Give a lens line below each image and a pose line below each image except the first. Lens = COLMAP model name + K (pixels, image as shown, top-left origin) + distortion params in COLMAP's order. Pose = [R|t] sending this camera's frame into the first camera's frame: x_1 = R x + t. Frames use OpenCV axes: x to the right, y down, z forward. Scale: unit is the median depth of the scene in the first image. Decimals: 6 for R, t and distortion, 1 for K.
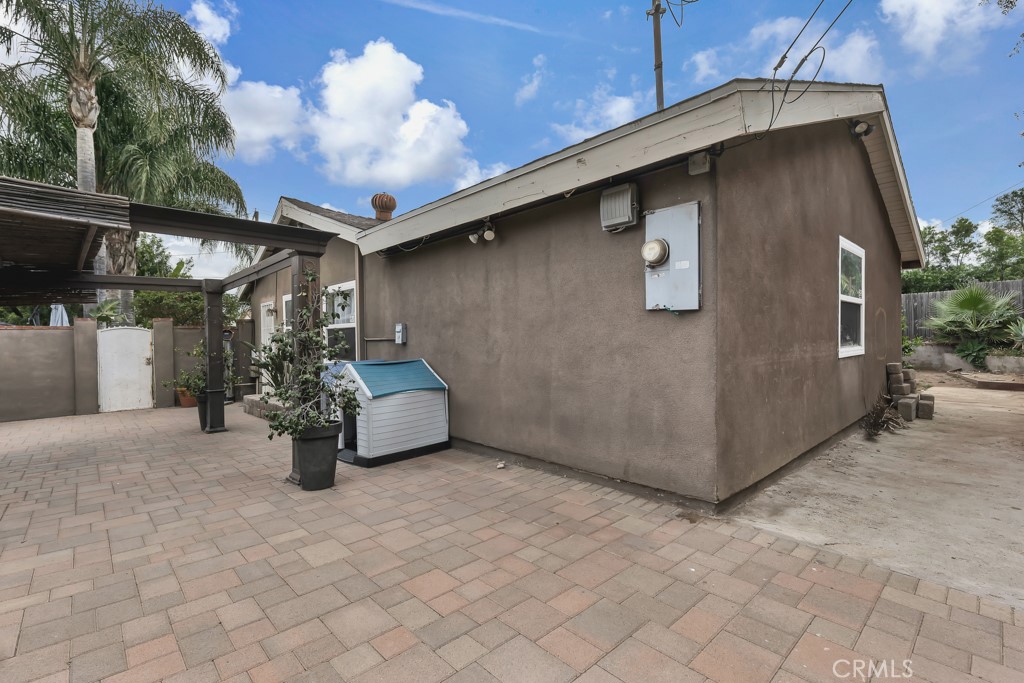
lens RADIAL K [[464.4, 0, 511.7], [0, 464.4, 341.0], [0, 0, 1]] dist [0.005476, 0.000286]
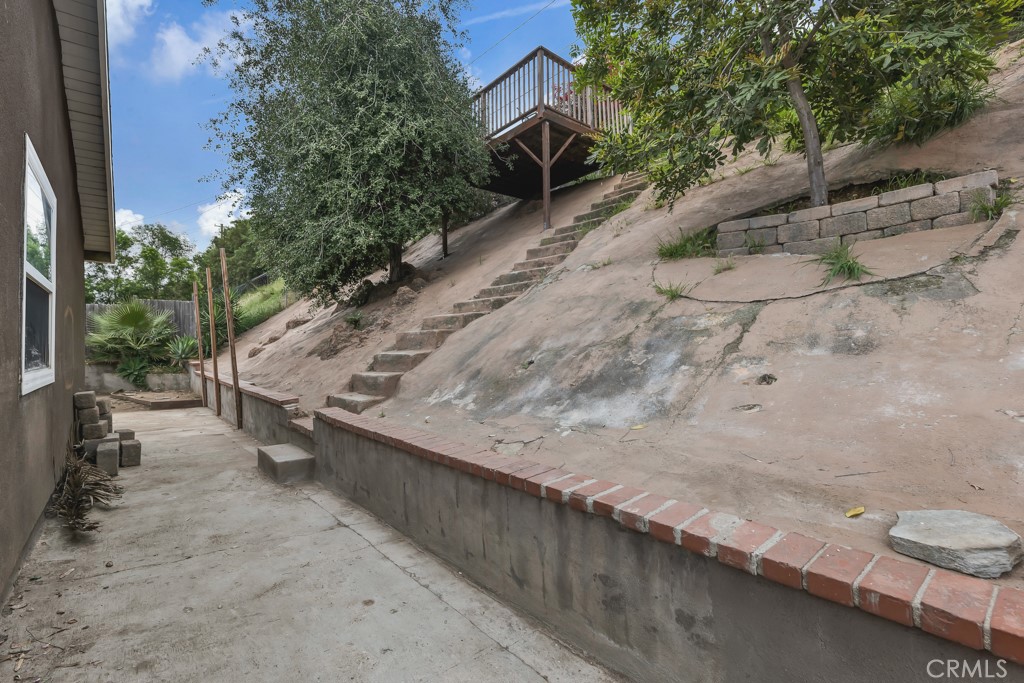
lens RADIAL K [[464.4, 0, 508.9], [0, 464.4, 342.4], [0, 0, 1]] dist [0.005476, 0.000286]
pose [[0.071590, 0.020702, 0.997219, 0.145145], [0.018833, 0.999578, -0.022103, 0.001972], [-0.997256, 0.020363, 0.071170, 0.256385]]
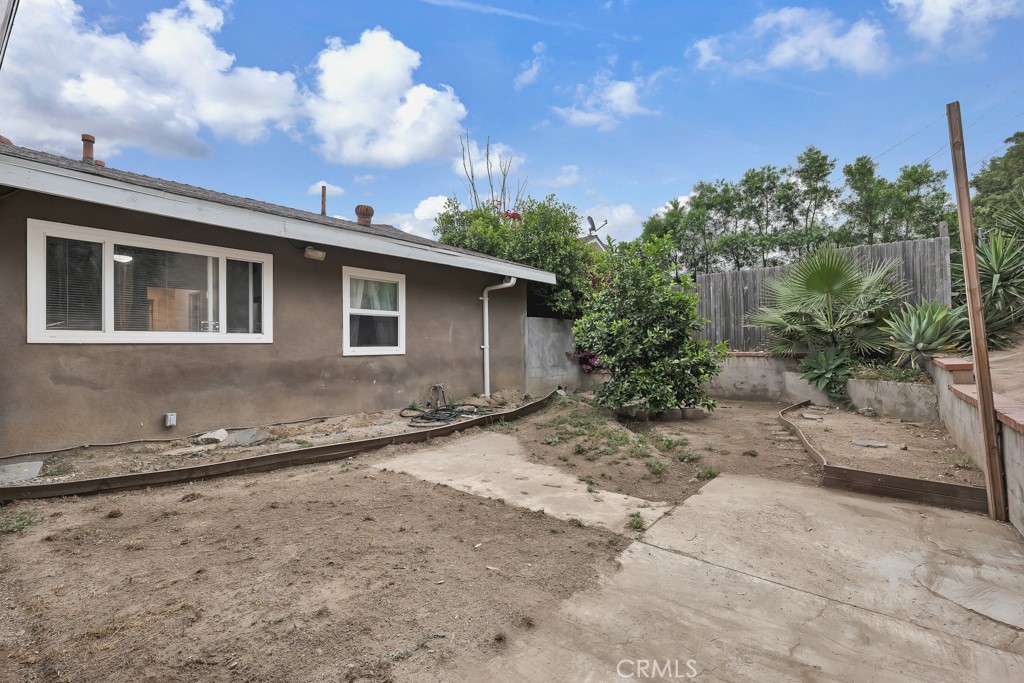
lens RADIAL K [[464.4, 0, 514.7], [0, 464.4, 337.1], [0, 0, 1]] dist [0.005476, 0.000286]
pose [[0.986372, 0.016383, 0.163711, 0.804206], [-0.011675, 0.999491, -0.029678, 0.007438], [-0.164114, 0.027362, 0.986062, 0.782332]]
